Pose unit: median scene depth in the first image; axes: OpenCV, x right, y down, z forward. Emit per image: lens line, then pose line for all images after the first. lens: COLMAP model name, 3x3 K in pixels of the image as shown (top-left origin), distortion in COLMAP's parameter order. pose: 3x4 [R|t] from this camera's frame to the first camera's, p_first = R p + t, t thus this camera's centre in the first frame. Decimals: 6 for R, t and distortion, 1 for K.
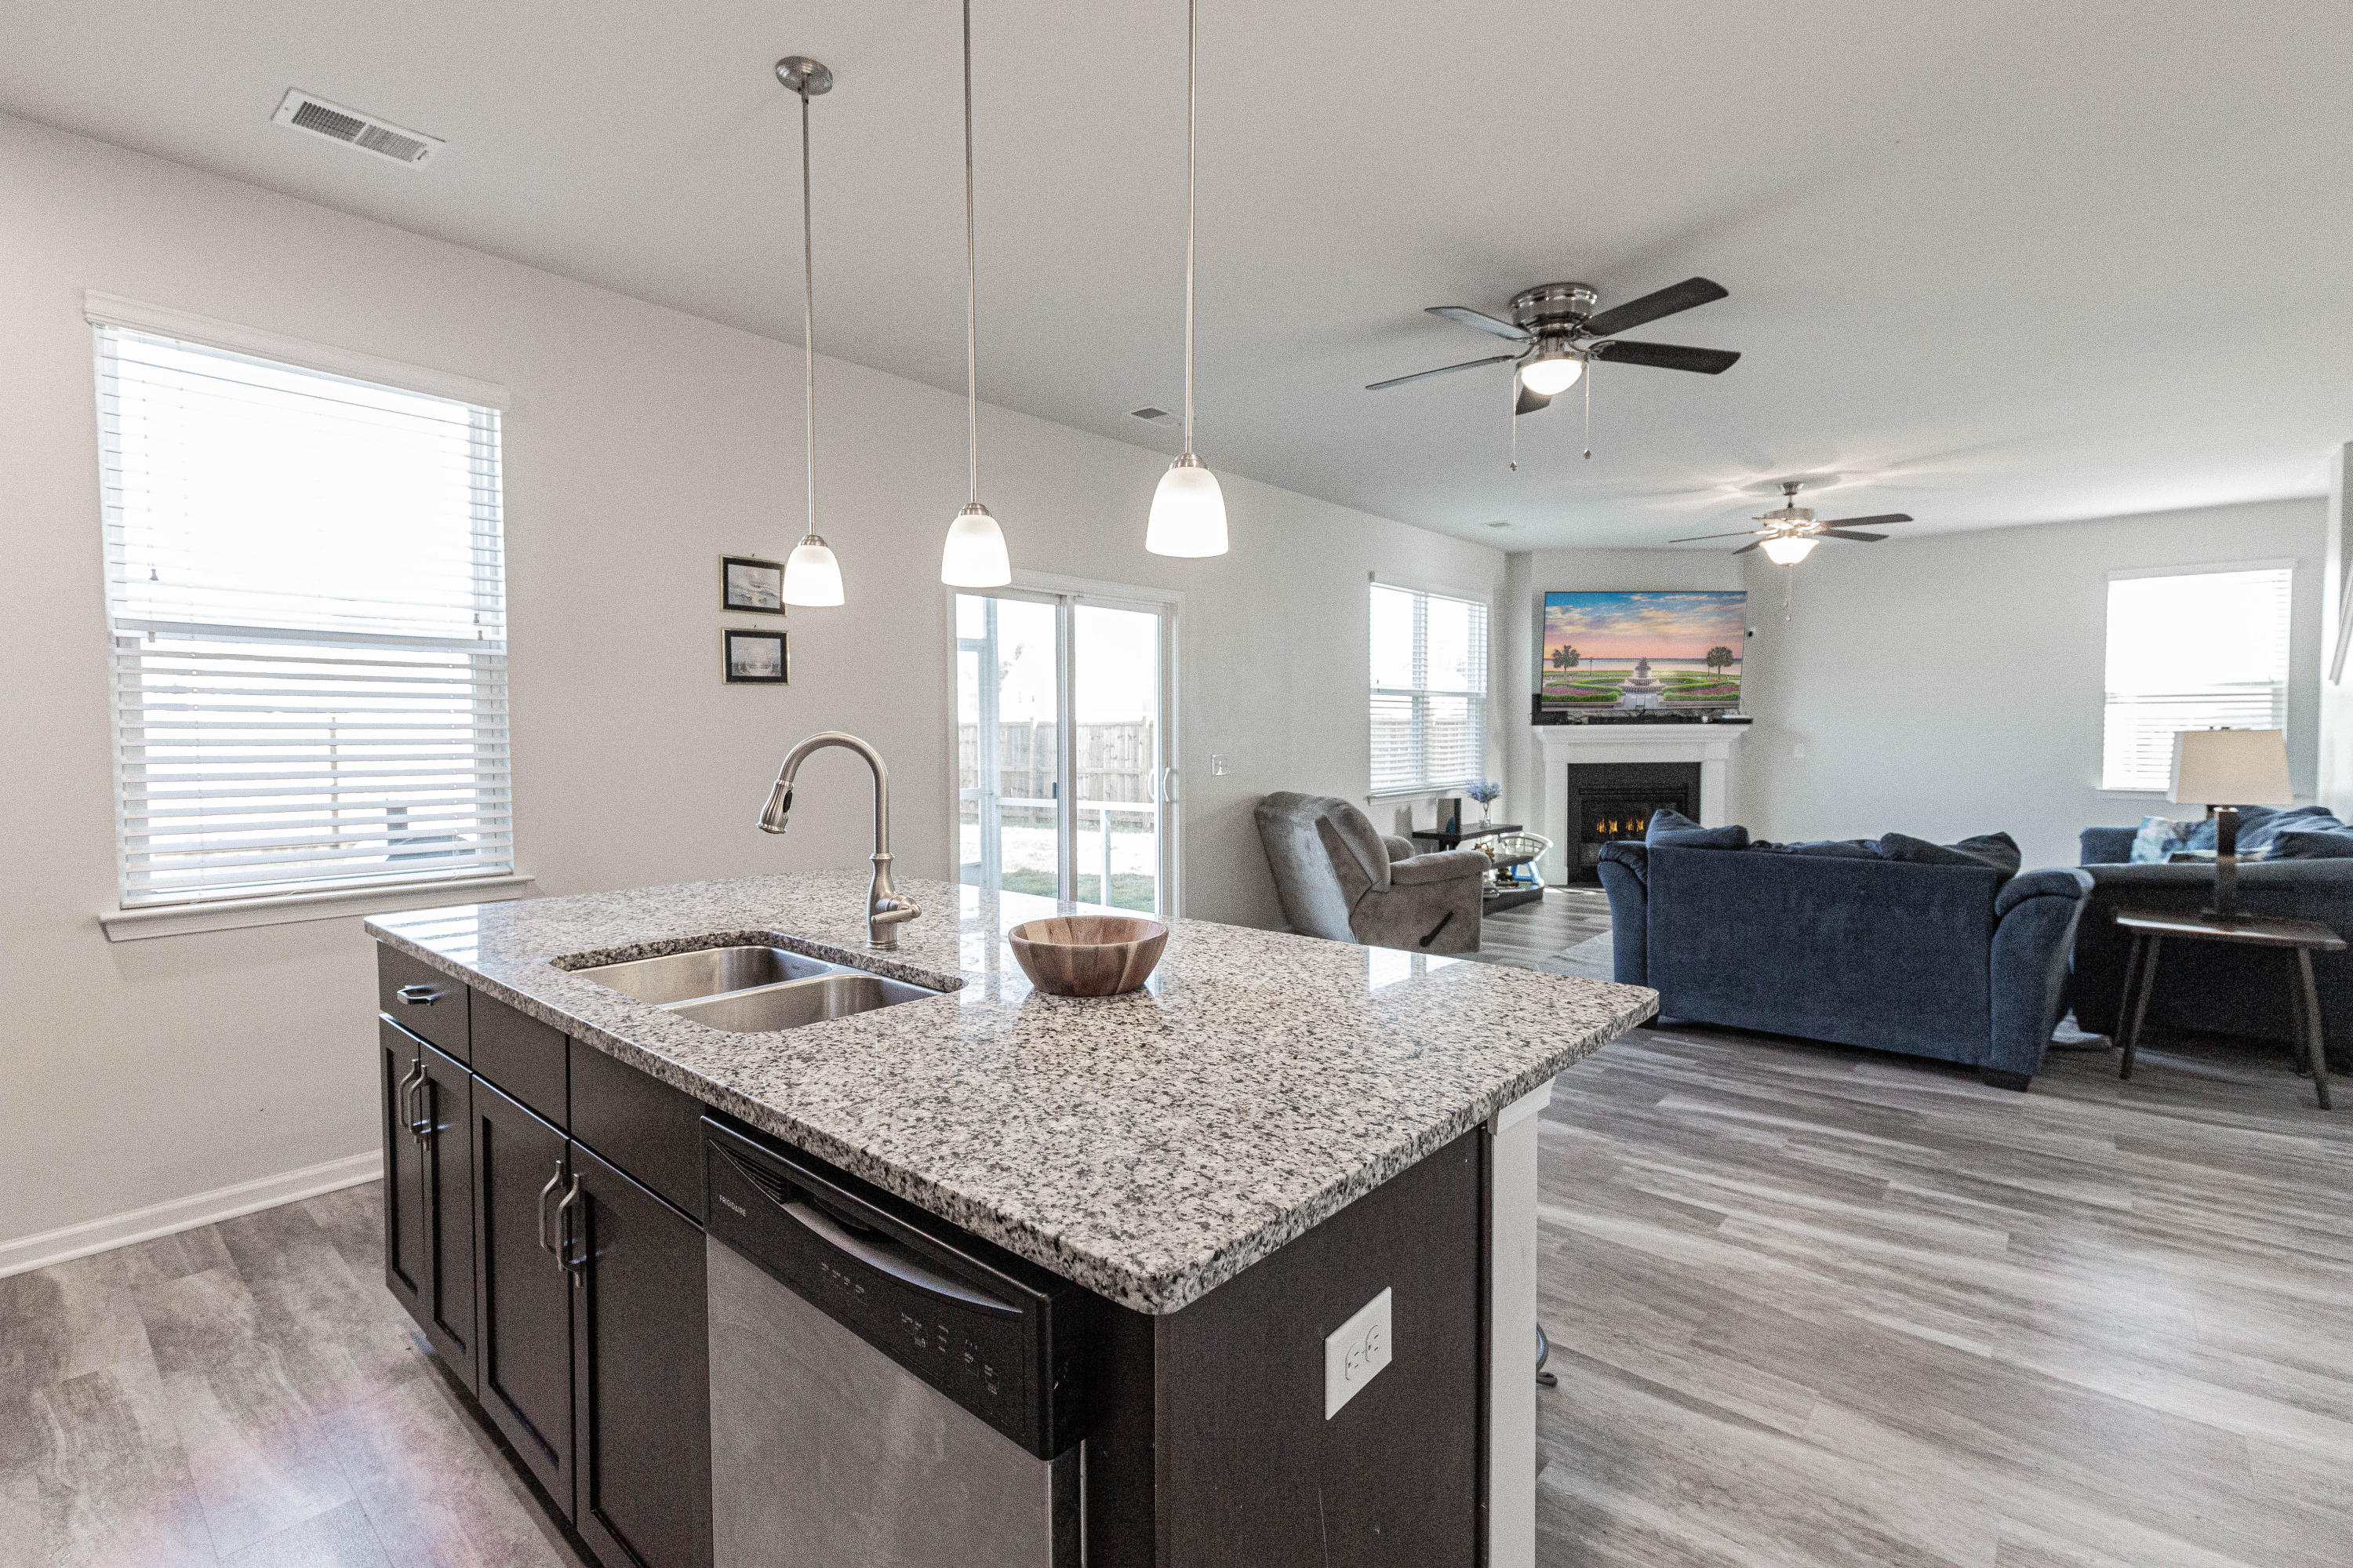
lens RADIAL K [[1057.0, 0, 1173.6], [0, 1057.0, 774.2], [0, 0, 1]] dist [0.032634, -0.000097]
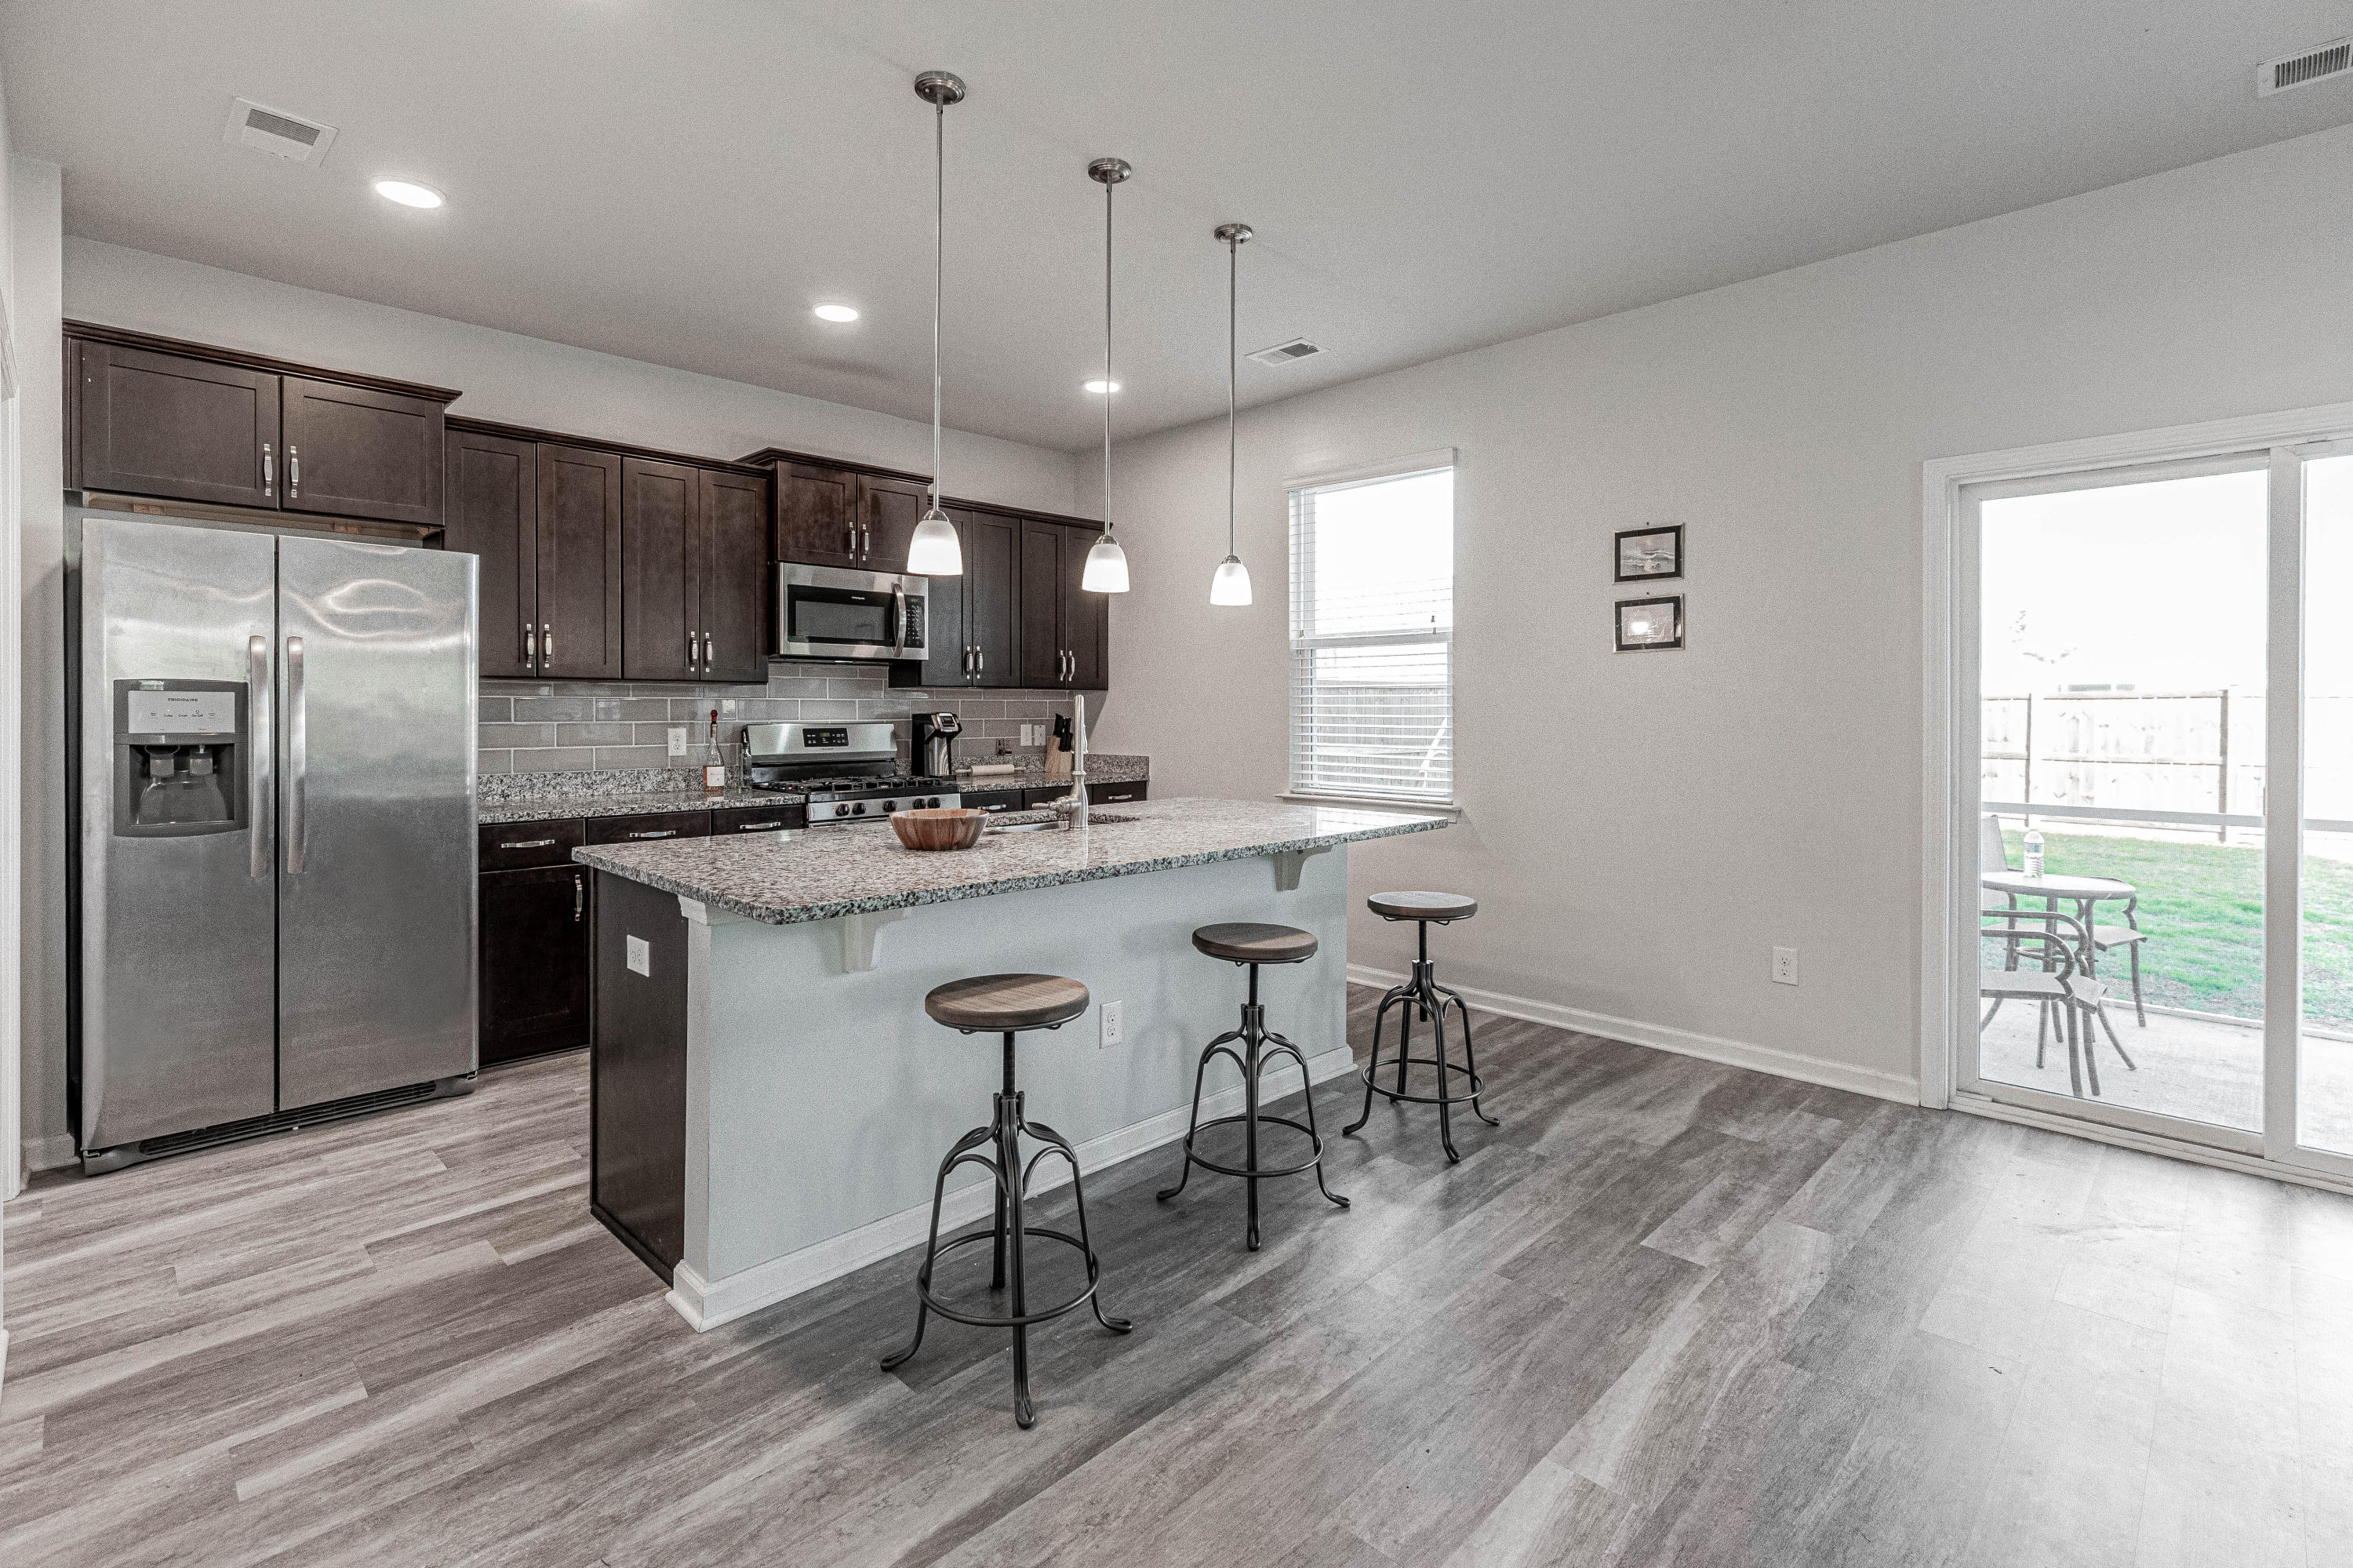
lens RADIAL K [[1071.9, 0, 1152.5], [0, 1071.9, 716.2], [0, 0, 1]] dist [0.007879, -0.001244]
pose [[-0.068722, 0.010472, -0.997581, 0.668116], [-0.039629, 0.999127, 0.013218, -0.018324], [0.996848, 0.040442, -0.068247, 0.619226]]
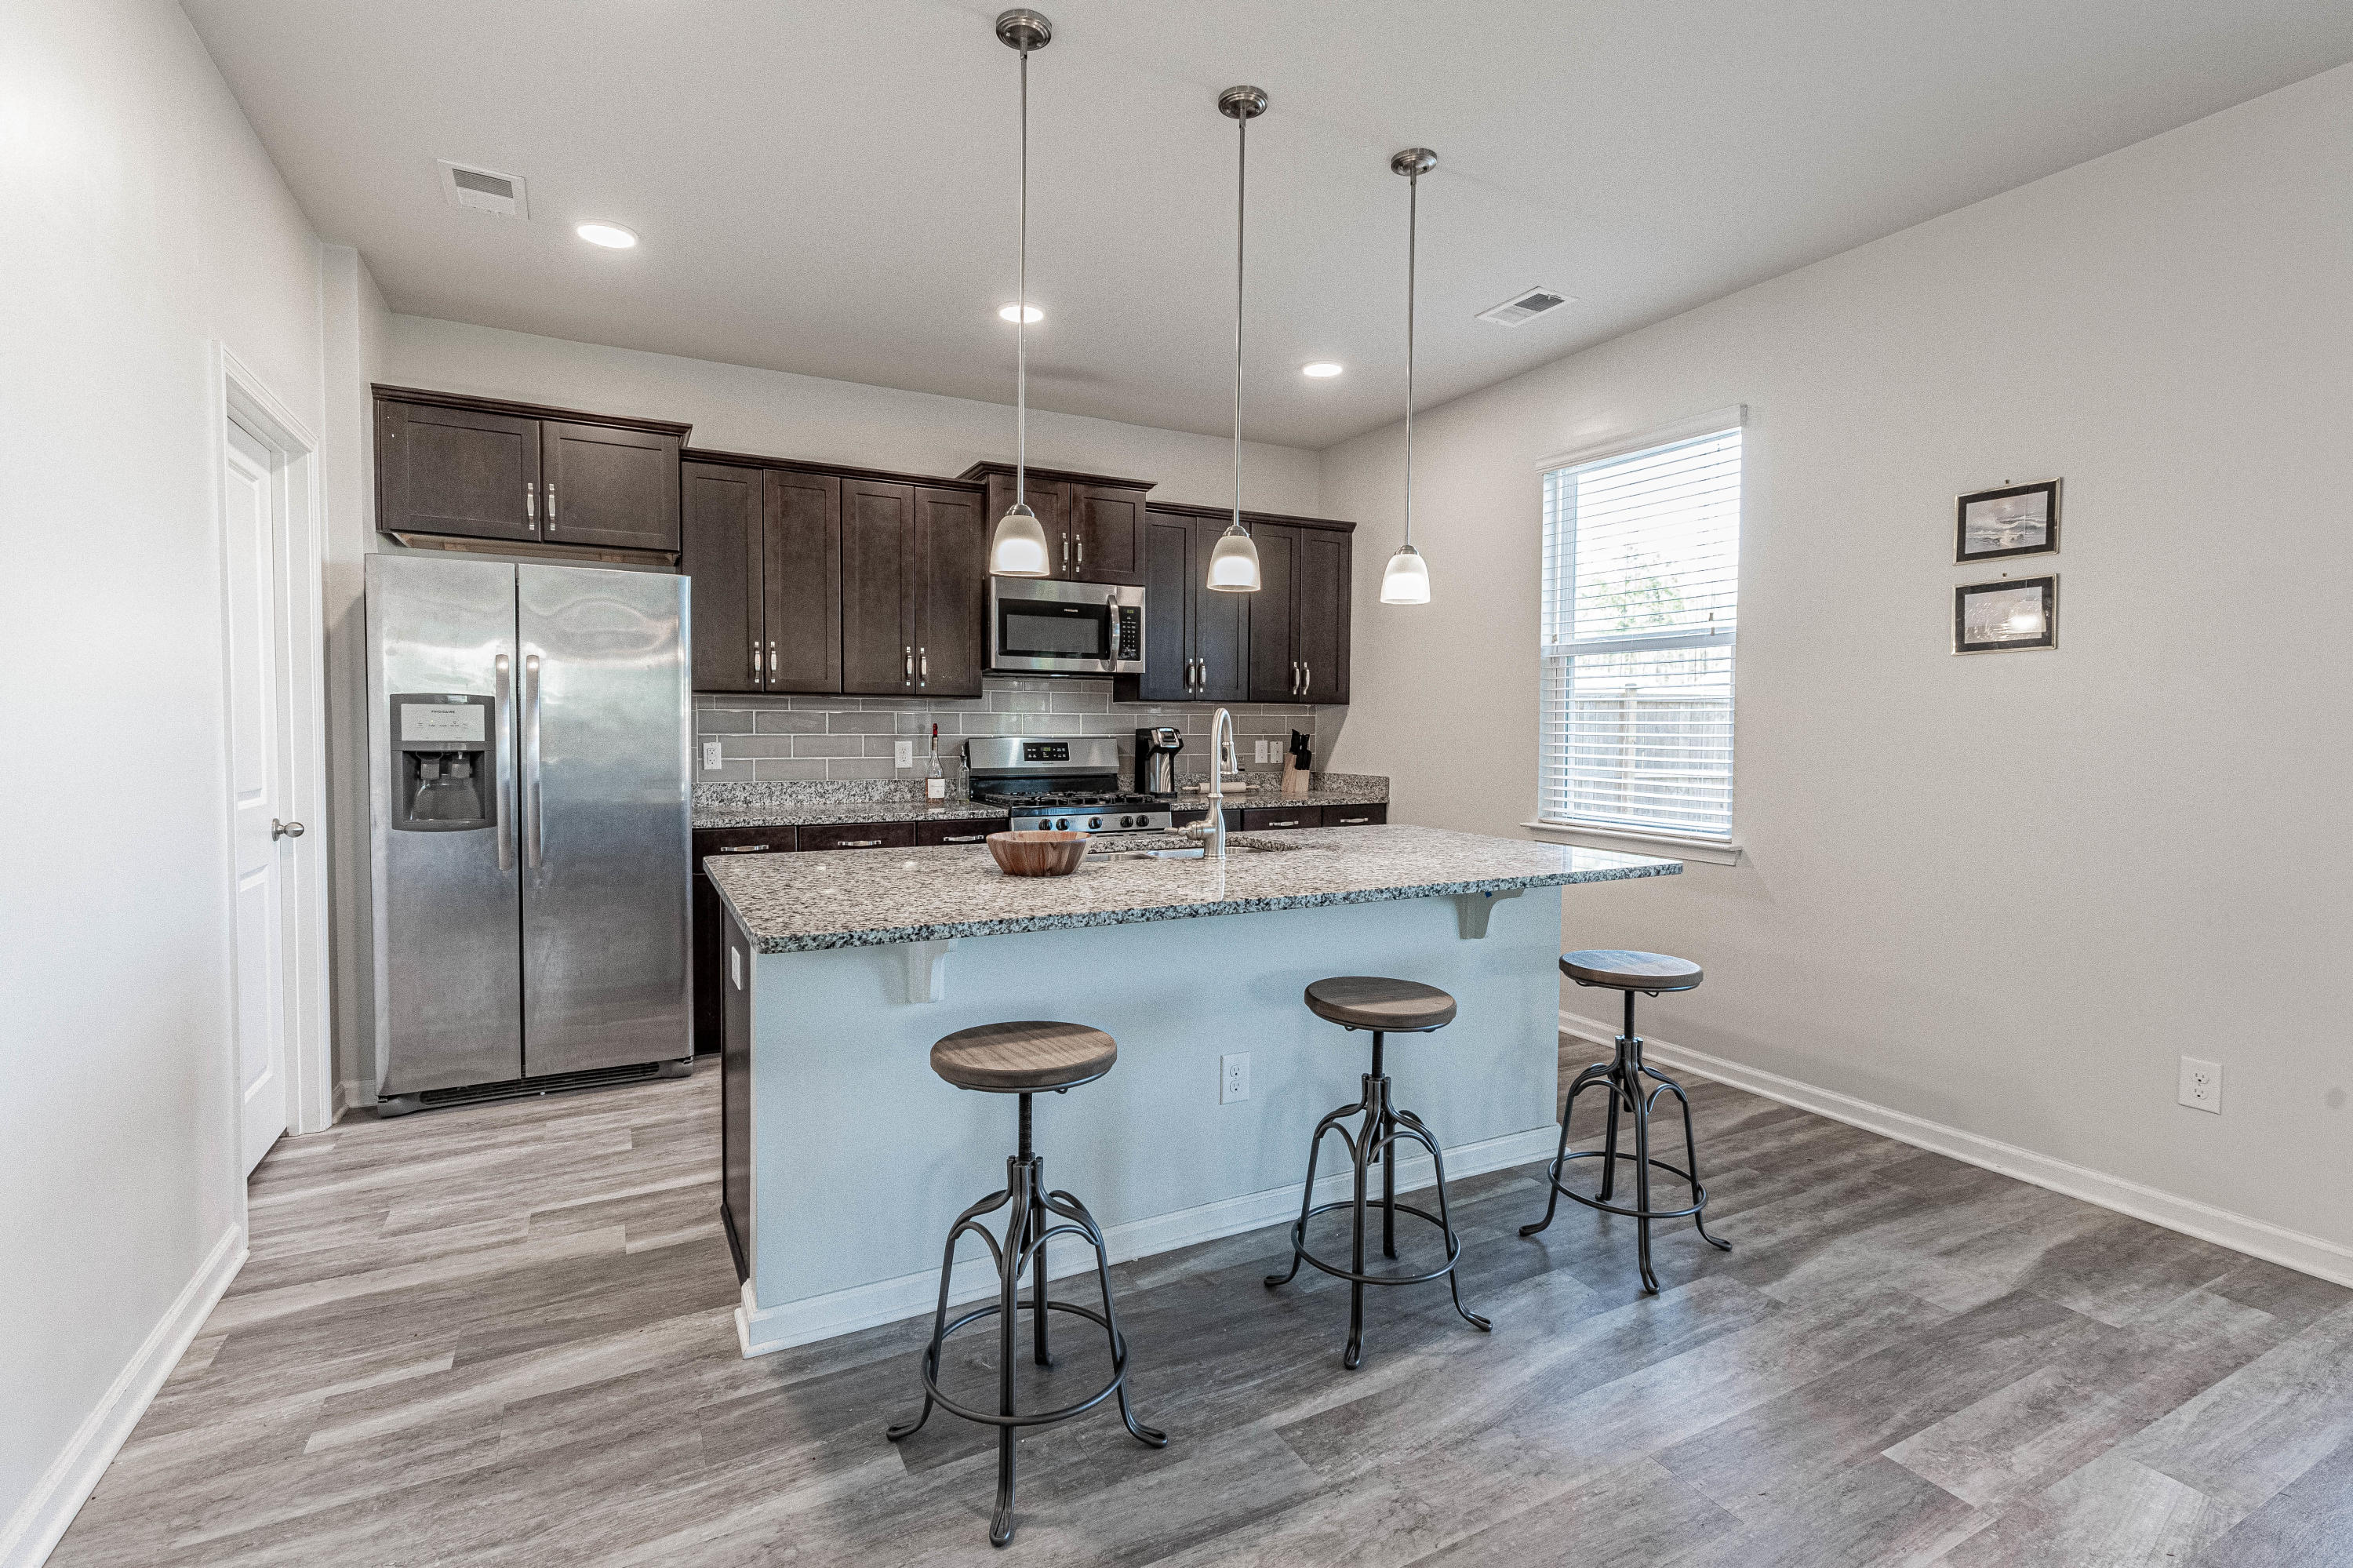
lens RADIAL K [[1066.4, 0, 1177.6], [0, 1066.4, 763.5], [0, 0, 1]] dist [0.002404, 0.000181]
pose [[-0.356557, 0.036441, -0.933563, 0.546042], [-0.041258, 0.997650, 0.054700, -0.022635], [0.933362, 0.058021, -0.354216, 0.741847]]
